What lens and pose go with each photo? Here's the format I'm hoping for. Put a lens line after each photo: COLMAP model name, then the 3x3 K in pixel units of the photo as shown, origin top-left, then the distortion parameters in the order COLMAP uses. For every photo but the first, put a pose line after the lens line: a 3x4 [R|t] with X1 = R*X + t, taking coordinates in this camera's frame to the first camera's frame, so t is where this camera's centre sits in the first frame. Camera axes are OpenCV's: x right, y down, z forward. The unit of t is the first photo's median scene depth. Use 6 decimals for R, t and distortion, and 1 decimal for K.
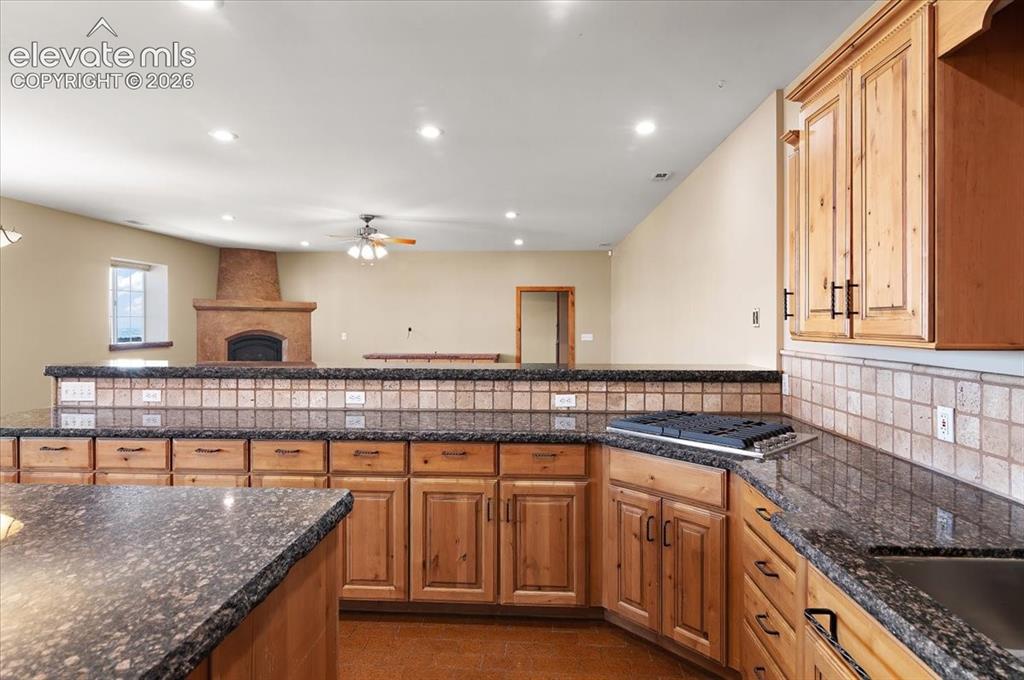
lens RADIAL K [[559.8, 0, 513.6], [0, 559.8, 332.0], [0, 0, 1]] dist [-0.004642, -0.000882]
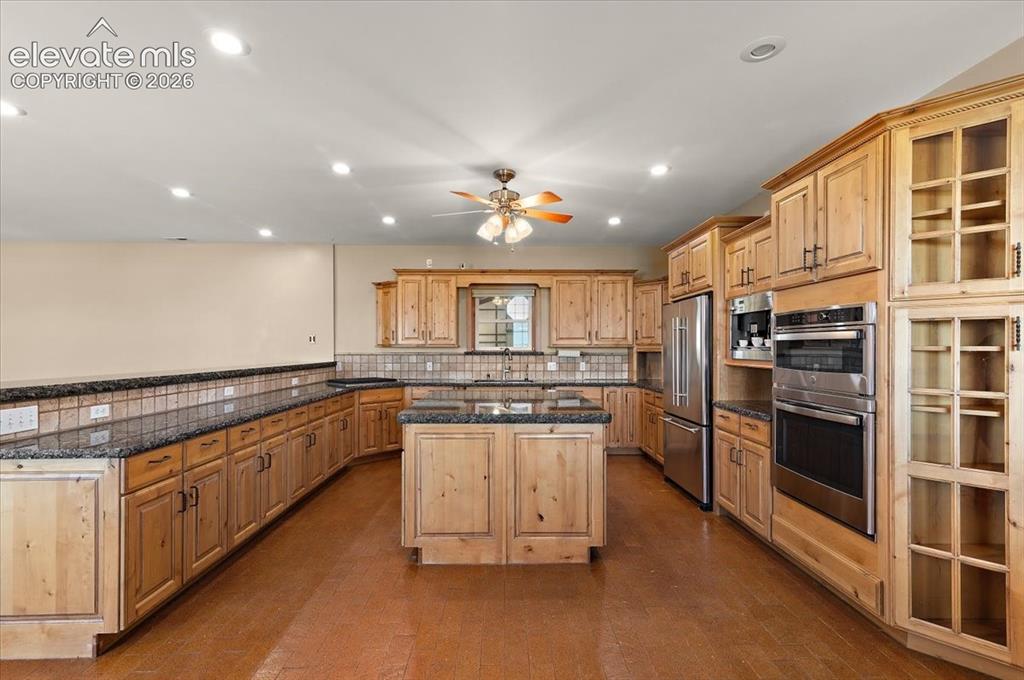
lens RADIAL K [[467.1, 0, 512.5], [0, 467.1, 343.6], [0, 0, 1]] dist [-0.000669, 0.000030]
pose [[-0.066961, 0.007270, 0.997729, -1.481293], [0.021356, 0.999755, -0.005851, 0.018446], [-0.997527, 0.020916, -0.067100, 0.349852]]
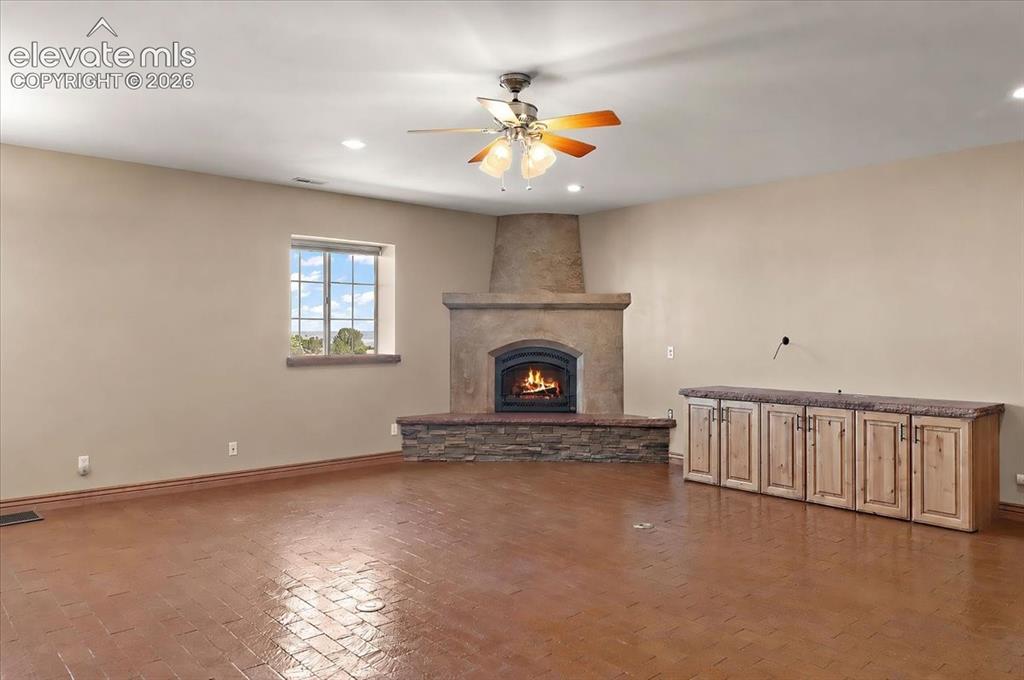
lens RADIAL K [[703.7, 0, 517.9], [0, 703.7, 337.8], [0, 0, 1]] dist [-0.004366, -0.001410]
pose [[0.706320, 0.005791, -0.707869, 0.090683], [-0.012573, 0.999911, -0.004366, -0.002131], [0.707781, 0.011983, 0.706330, 0.436913]]
